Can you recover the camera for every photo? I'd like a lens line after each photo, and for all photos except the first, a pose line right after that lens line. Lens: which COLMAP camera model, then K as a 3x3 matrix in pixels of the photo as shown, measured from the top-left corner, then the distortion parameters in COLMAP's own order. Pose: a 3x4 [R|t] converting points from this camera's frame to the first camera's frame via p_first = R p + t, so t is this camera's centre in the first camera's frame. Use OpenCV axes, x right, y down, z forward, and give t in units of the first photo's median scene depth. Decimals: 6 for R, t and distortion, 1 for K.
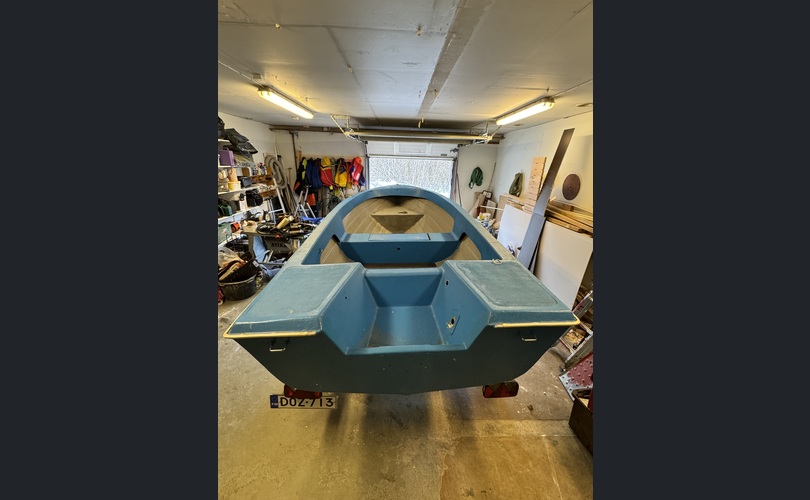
lens RADIAL K [[251.7, 0, 404.9], [0, 251.7, 251.6], [0, 0, 1]] dist [-0.002625, -0.000090]
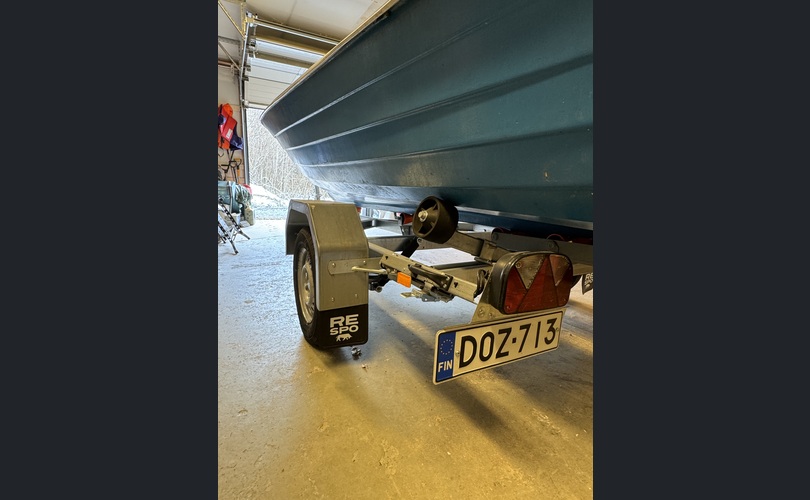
lens RADIAL K [[313.4, 0, 404.4], [0, 313.4, 247.1], [0, 0, 1]] dist [0.001677, 0.000112]
pose [[0.887773, -0.084327, 0.452492, -0.240585], [0.142490, 0.985133, -0.095969, 0.160361], [-0.437672, 0.149674, 0.886590, 0.211945]]
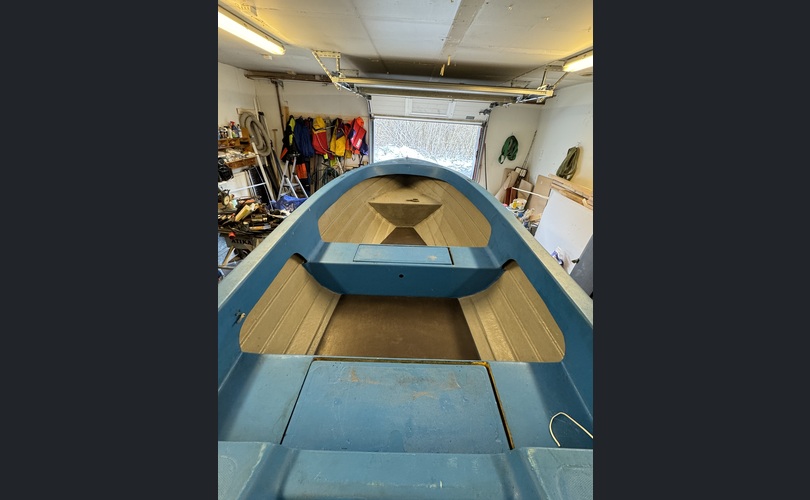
lens RADIAL K [[251.7, 0, 404.3], [0, 251.7, 251.8], [0, 0, 1]] dist [-0.002625, -0.000090]
pose [[0.998241, 0.047835, -0.035020, 0.000893], [-0.042934, 0.990667, 0.129363, -0.092205], [0.040881, -0.127632, 0.990979, 0.238289]]
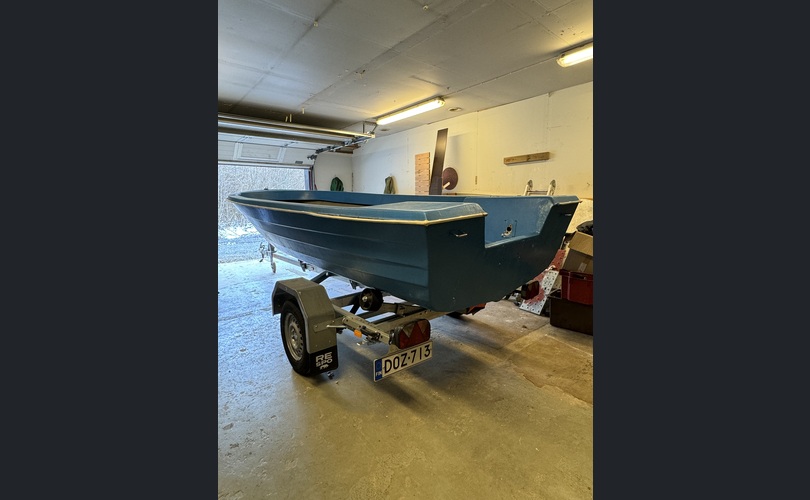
lens RADIAL K [[313.4, 0, 406.6], [0, 313.4, 250.8], [0, 0, 1]] dist [0.001677, 0.000112]
pose [[0.782060, -0.139429, 0.607405, -0.325095], [0.241497, 0.966300, -0.089125, 0.113450], [-0.574509, 0.216388, 0.789377, 0.031592]]
